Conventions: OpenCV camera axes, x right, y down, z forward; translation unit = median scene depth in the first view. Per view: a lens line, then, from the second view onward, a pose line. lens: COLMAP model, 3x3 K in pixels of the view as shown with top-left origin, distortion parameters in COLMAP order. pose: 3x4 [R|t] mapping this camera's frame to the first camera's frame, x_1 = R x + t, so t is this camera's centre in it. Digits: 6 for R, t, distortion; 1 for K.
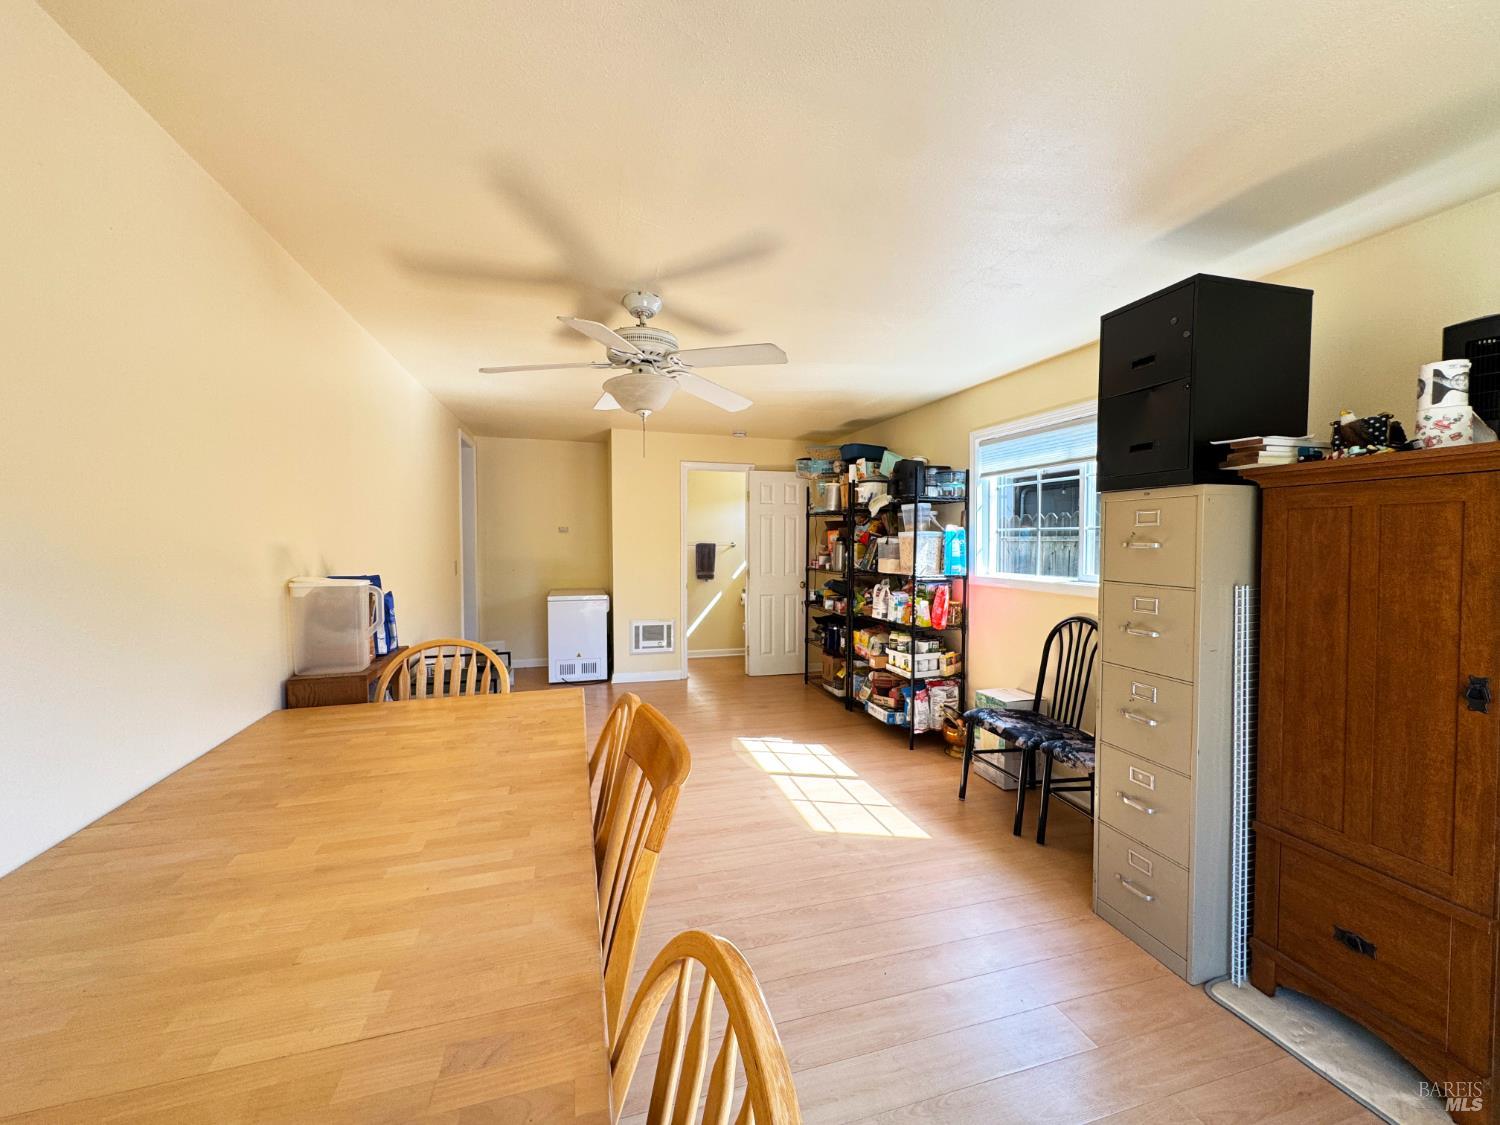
lens RADIAL K [[597.8, 0, 750.1], [0, 597.8, 560.0], [0, 0, 1]] dist [-0.003547, 0.000519]
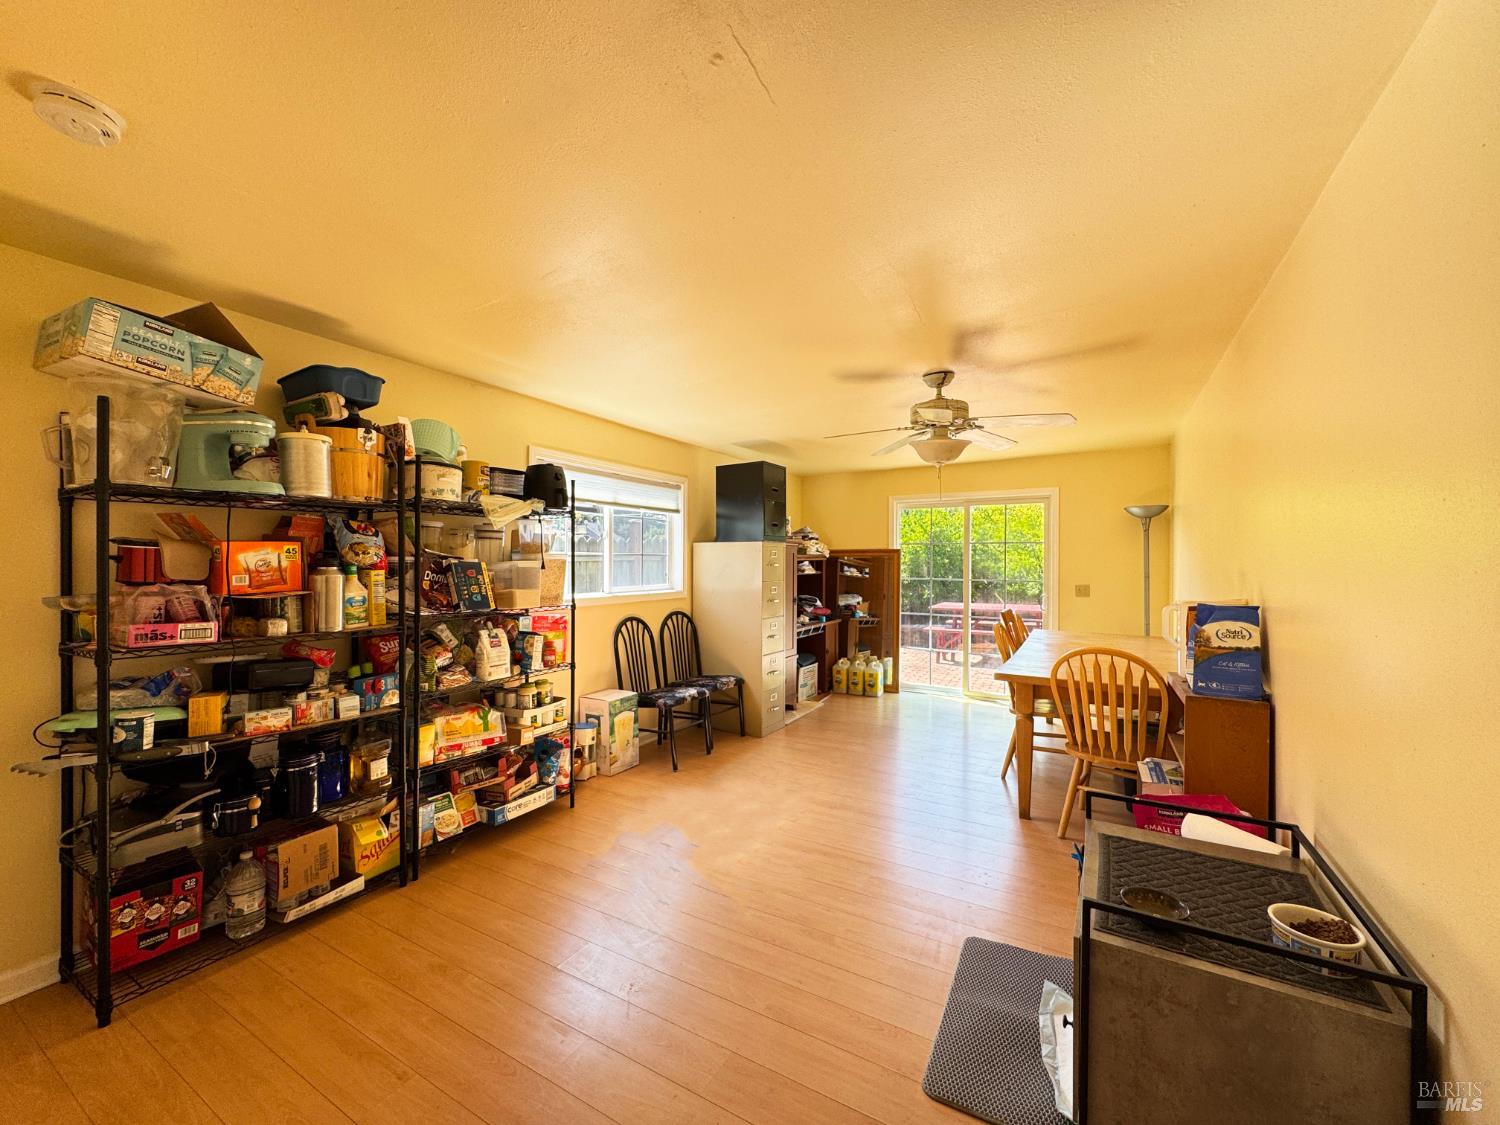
lens RADIAL K [[597.8, 0, 750.1], [0, 597.8, 560.0], [0, 0, 1]] dist [-0.003547, 0.000519]
pose [[-0.699798, -0.003184, 0.714334, -0.644850], [0.019191, 0.999545, 0.023256, -0.065606], [-0.714083, 0.029983, -0.699419, 1.742930]]
